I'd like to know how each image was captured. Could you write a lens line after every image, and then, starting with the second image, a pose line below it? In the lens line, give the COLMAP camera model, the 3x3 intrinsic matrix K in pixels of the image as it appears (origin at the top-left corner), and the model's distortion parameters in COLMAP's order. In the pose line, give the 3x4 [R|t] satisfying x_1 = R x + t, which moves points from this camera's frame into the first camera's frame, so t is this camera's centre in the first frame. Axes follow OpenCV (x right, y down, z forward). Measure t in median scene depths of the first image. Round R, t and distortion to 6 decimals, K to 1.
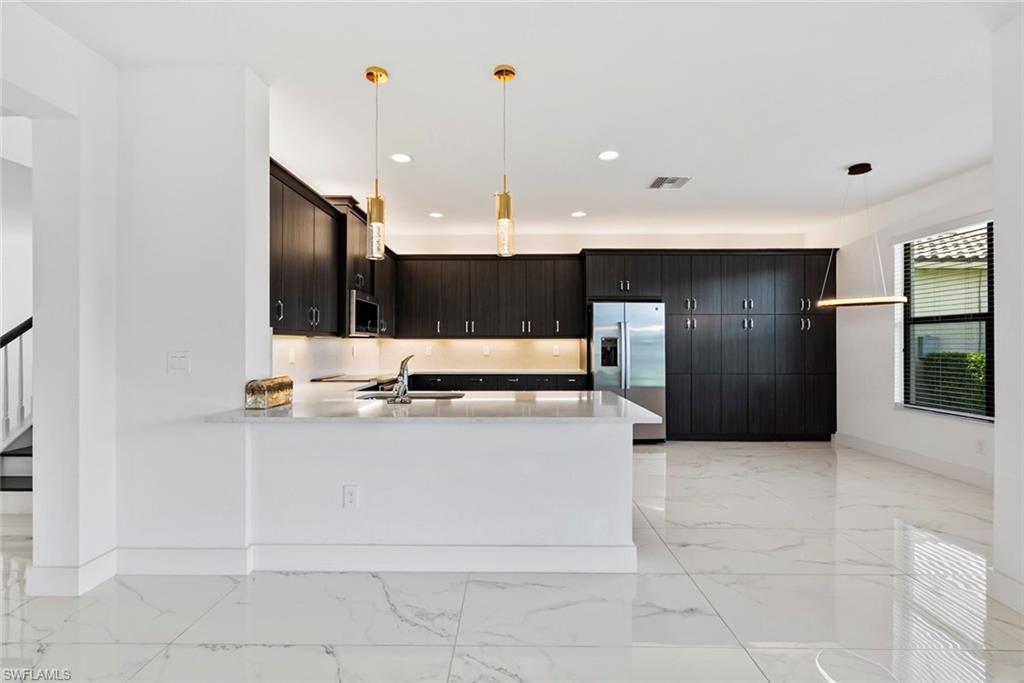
lens RADIAL K [[454.9, 0, 508.3], [0, 454.9, 341.6], [0, 0, 1]] dist [-0.002783, 0.000087]
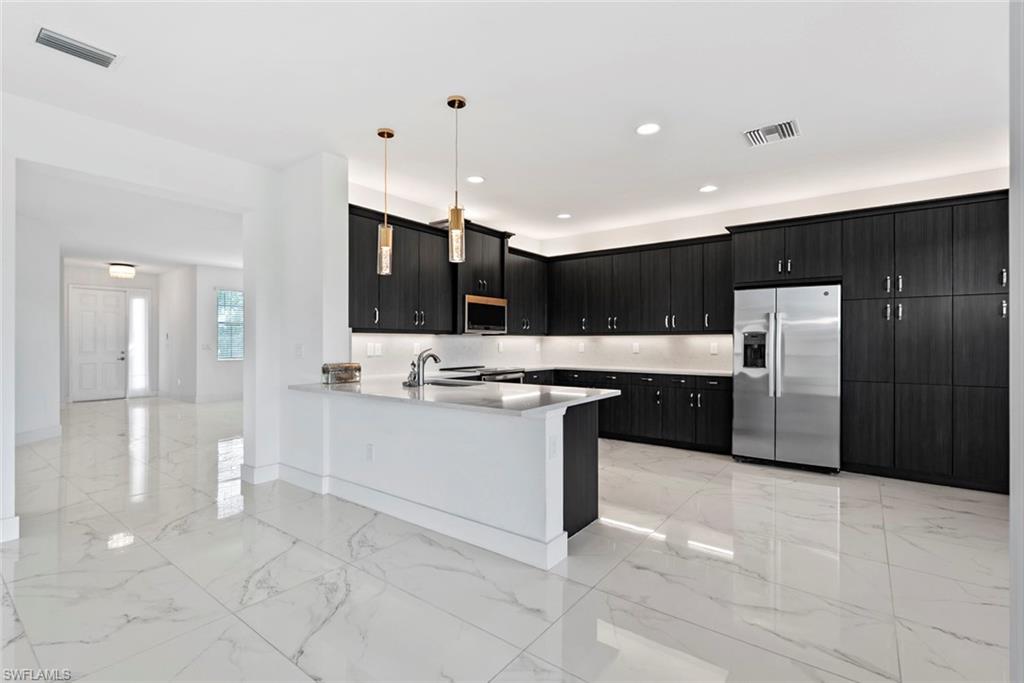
lens RADIAL K [[473.5, 0, 509.8], [0, 473.5, 342.1], [0, 0, 1]] dist [-0.005555, -0.000101]
pose [[0.796794, 0.001778, -0.604248, 0.499653], [0.001618, 0.999986, 0.005076, 0.004127], [0.604249, -0.005022, 0.796780, 0.081089]]
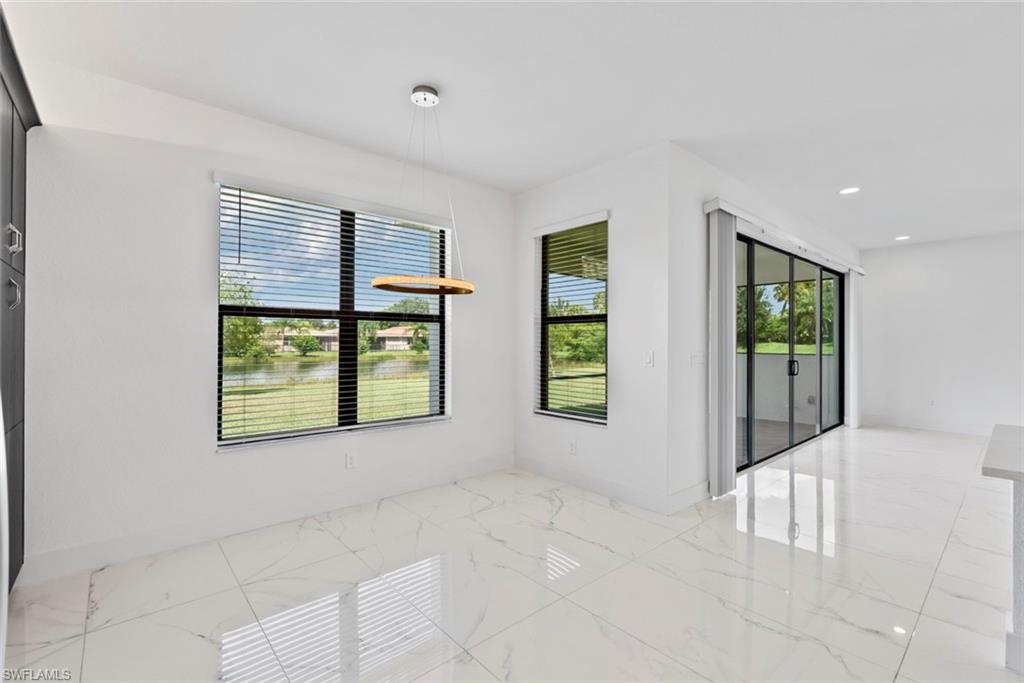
lens RADIAL K [[454.9, 0, 514.1], [0, 454.9, 345.3], [0, 0, 1]] dist [-0.002783, 0.000087]
pose [[-0.658536, 0.001770, 0.752547, 0.151848], [0.002009, 0.999998, -0.000594, 0.004333], [-0.752546, 0.001121, -0.658538, 1.271293]]
